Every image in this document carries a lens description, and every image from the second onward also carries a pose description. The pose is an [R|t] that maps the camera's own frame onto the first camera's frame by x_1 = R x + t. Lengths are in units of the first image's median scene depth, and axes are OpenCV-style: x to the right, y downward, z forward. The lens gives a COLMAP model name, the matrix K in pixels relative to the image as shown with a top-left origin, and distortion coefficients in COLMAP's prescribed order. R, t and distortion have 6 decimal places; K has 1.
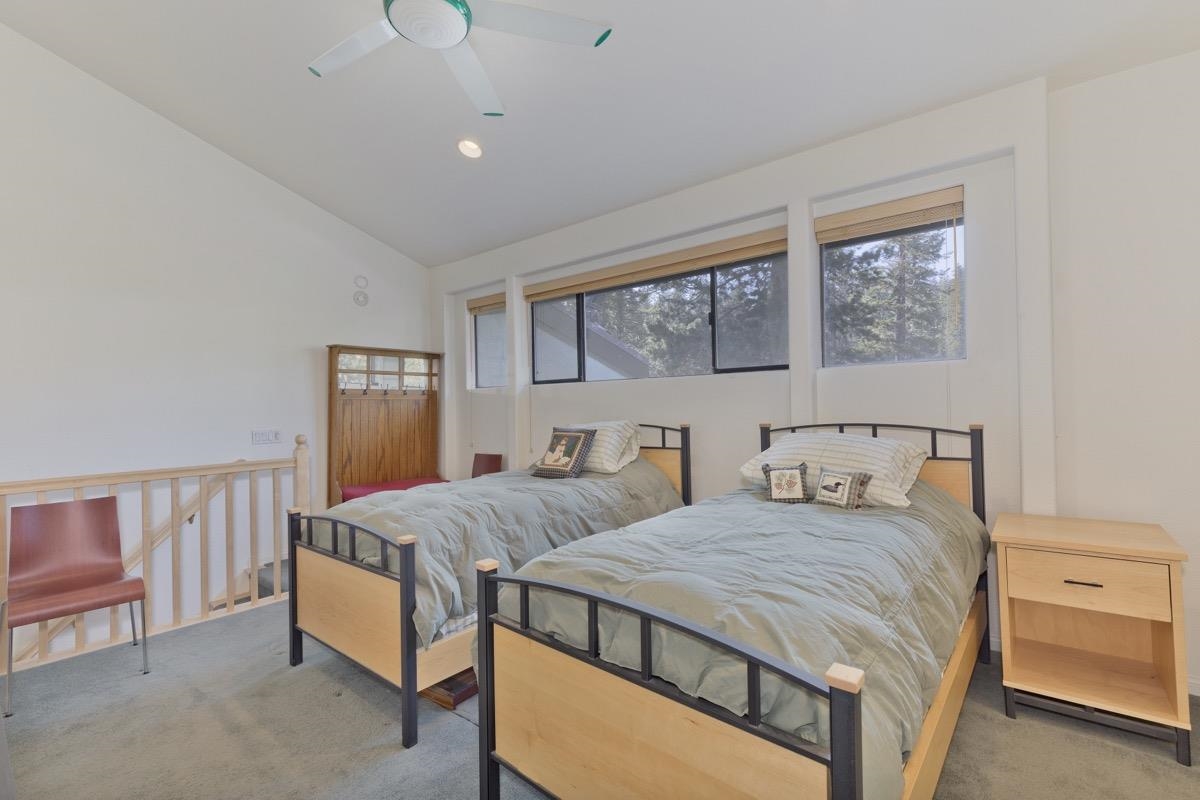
lens RADIAL K [[543.0, 0, 600.8], [0, 543.0, 402.7], [0, 0, 1]] dist [0.003462, -0.000373]
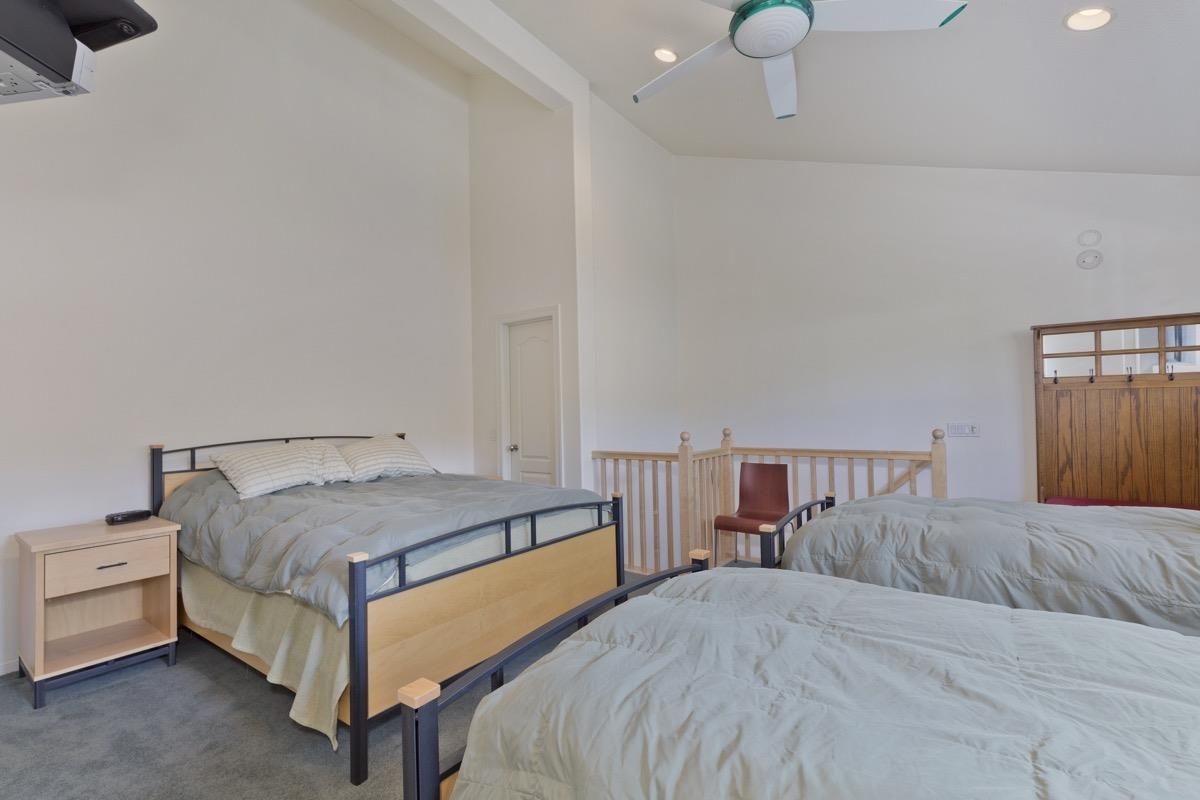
lens RADIAL K [[543.0, 0, 600.8], [0, 543.0, 402.7], [0, 0, 1]] dist [0.003462, -0.000373]
pose [[0.064028, 0.005952, -0.997930, 0.303795], [0.022102, 0.999728, 0.007381, -0.008014], [0.997703, -0.022529, 0.063879, 0.254136]]
